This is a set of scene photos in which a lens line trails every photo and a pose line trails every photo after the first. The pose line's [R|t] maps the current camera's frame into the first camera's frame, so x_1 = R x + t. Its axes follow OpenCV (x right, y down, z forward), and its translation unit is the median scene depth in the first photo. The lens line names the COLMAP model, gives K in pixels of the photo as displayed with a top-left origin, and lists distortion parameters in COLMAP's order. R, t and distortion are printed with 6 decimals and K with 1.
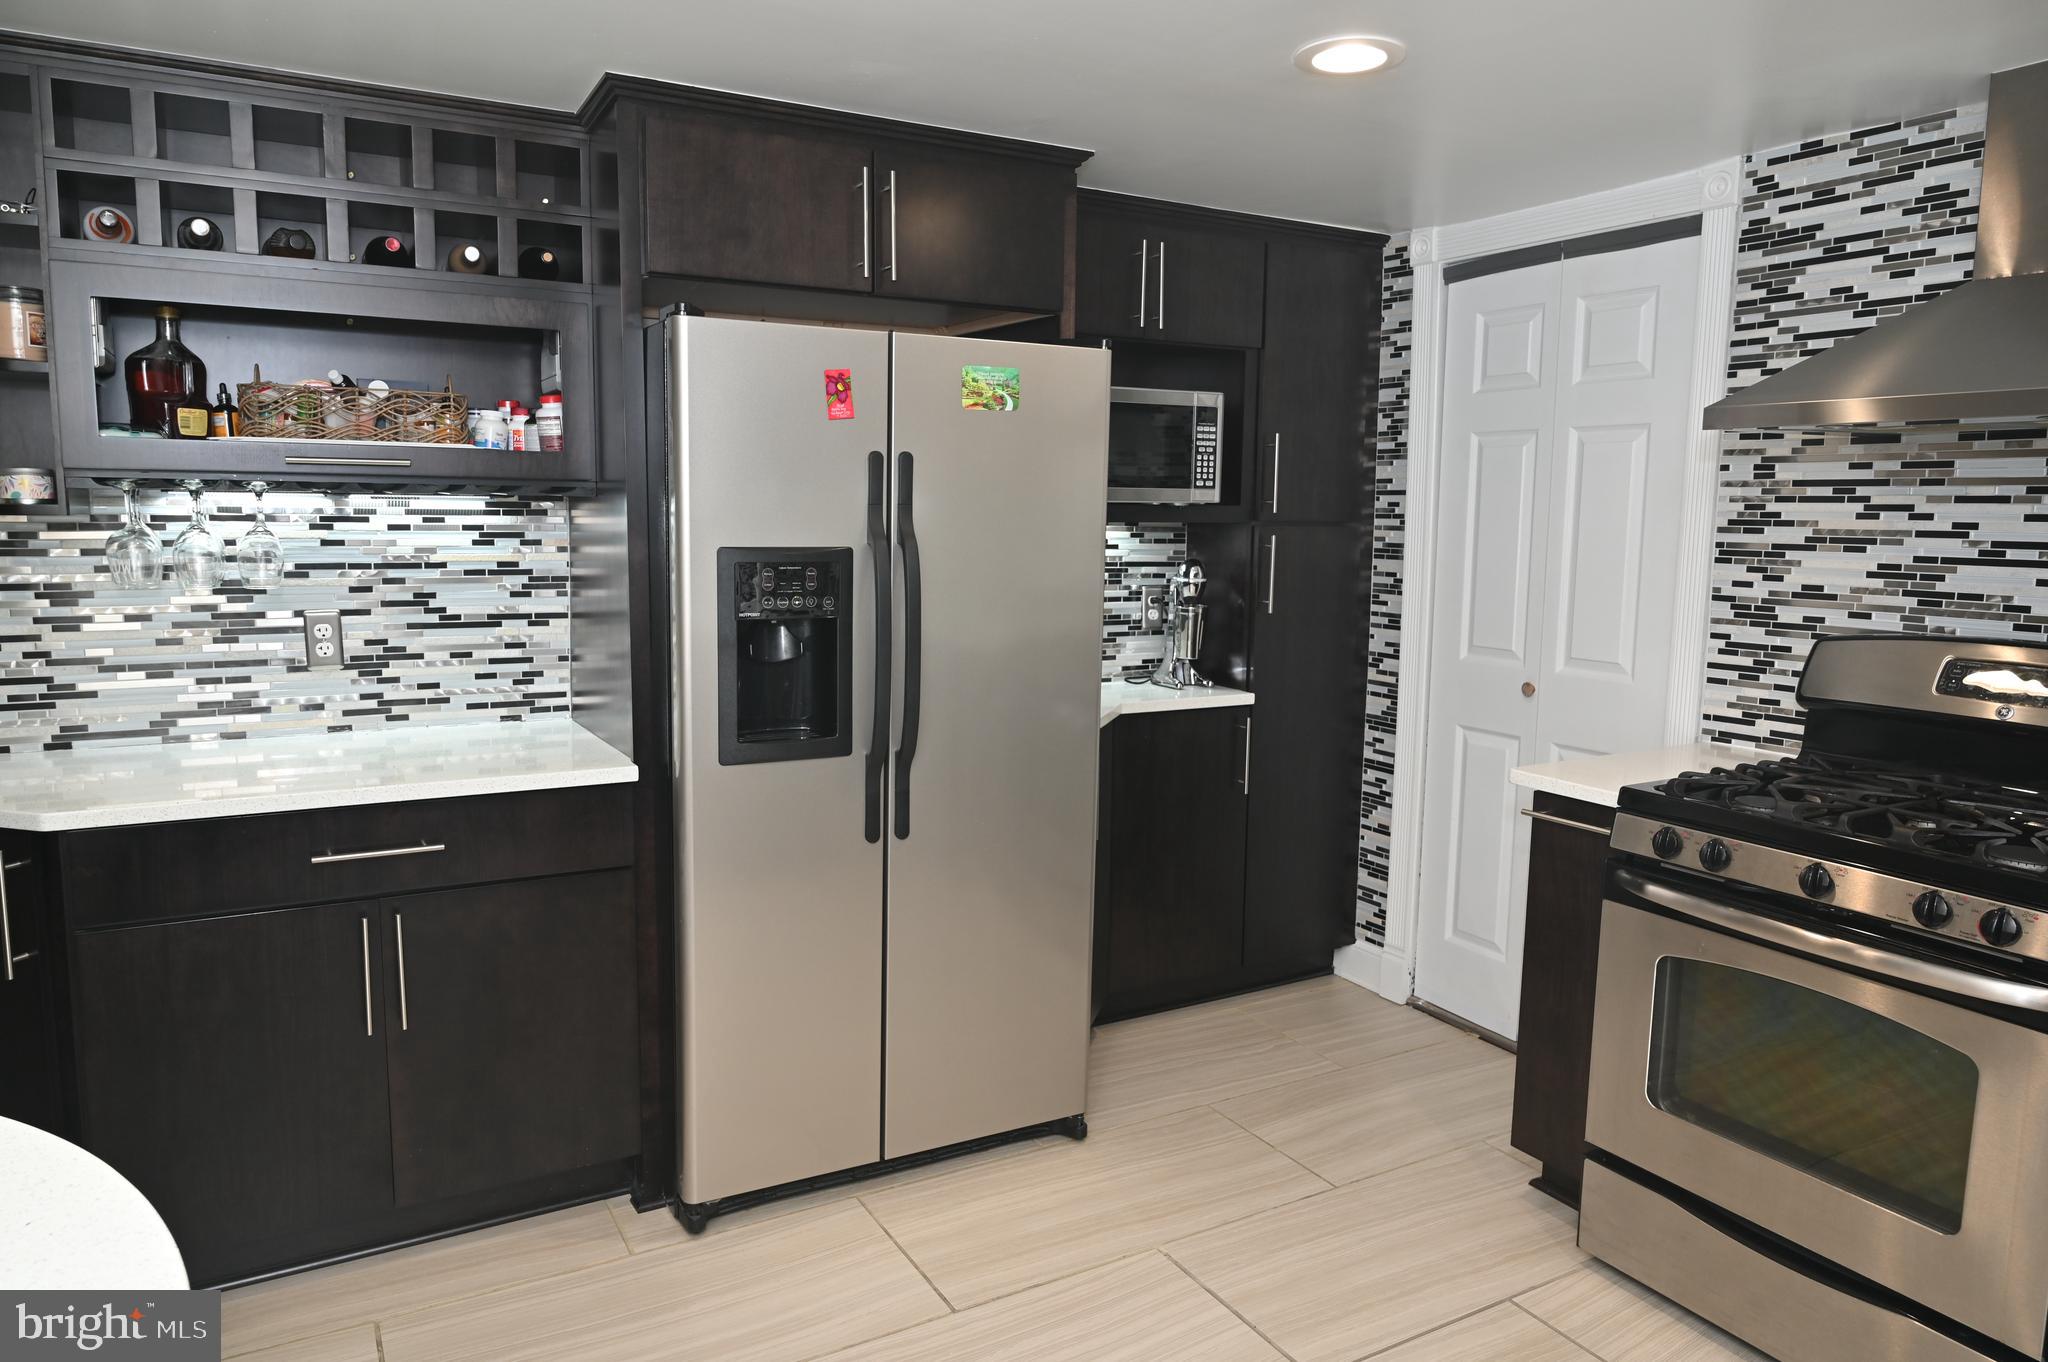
lens RADIAL K [[1362.9, 0, 1026.6], [0, 1362.9, 681.5], [0, 0, 1]] dist [0.004490, -0.000359]
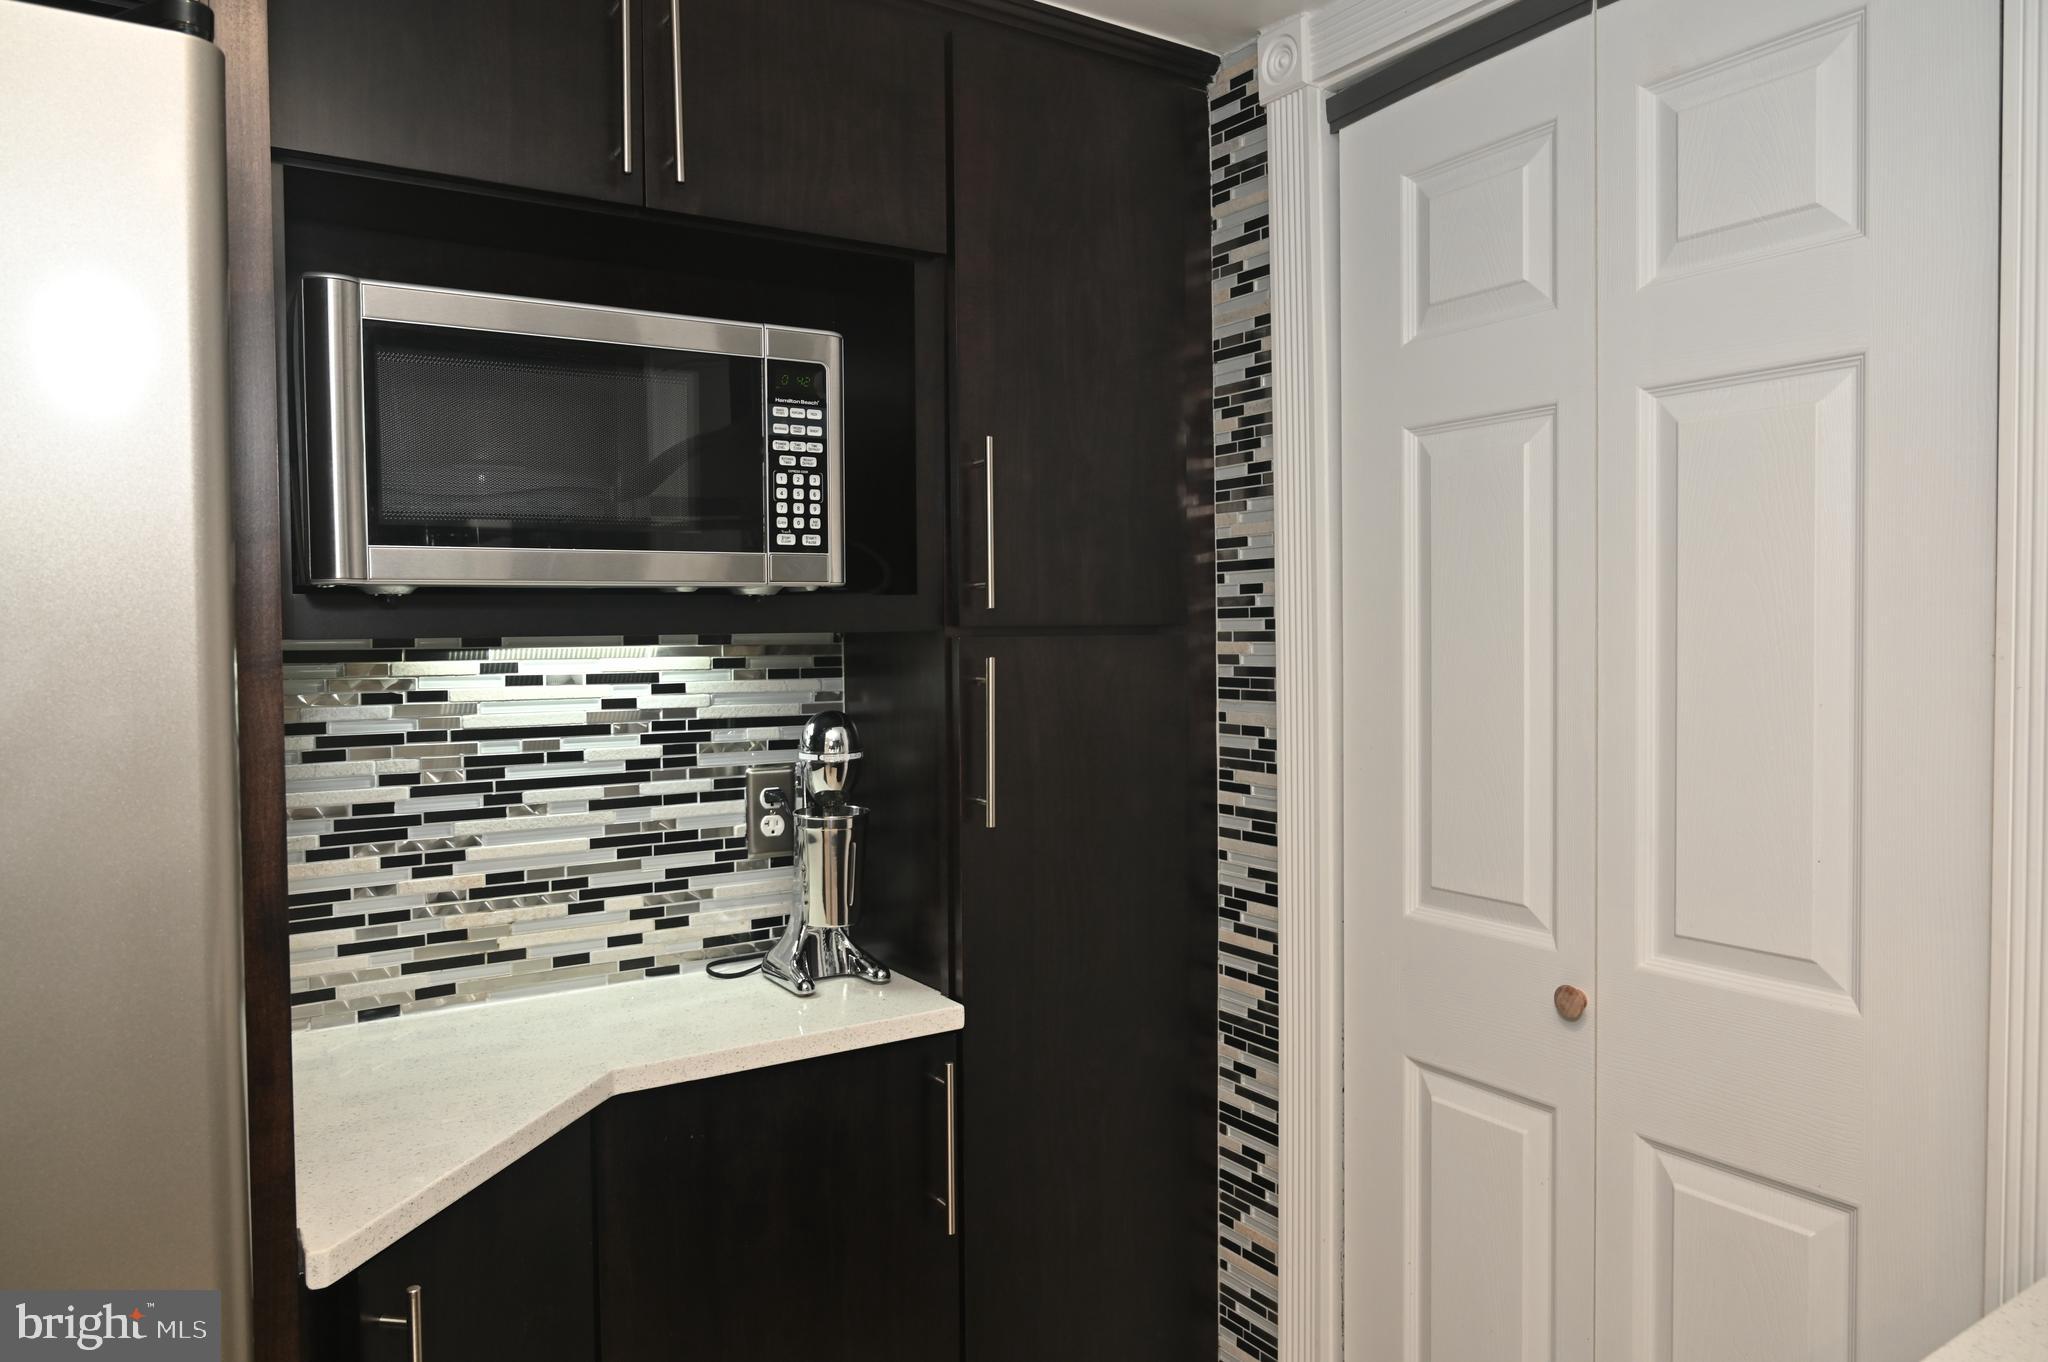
lens RADIAL K [[1362.9, 0, 1023.2], [0, 1362.9, 677.0], [0, 0, 1]] dist [0.004490, -0.000359]
pose [[0.997756, -0.023768, 0.062600, 0.155552], [0.029466, 0.995348, -0.091732, -0.055613], [-0.060128, 0.093371, 0.993814, 0.519717]]
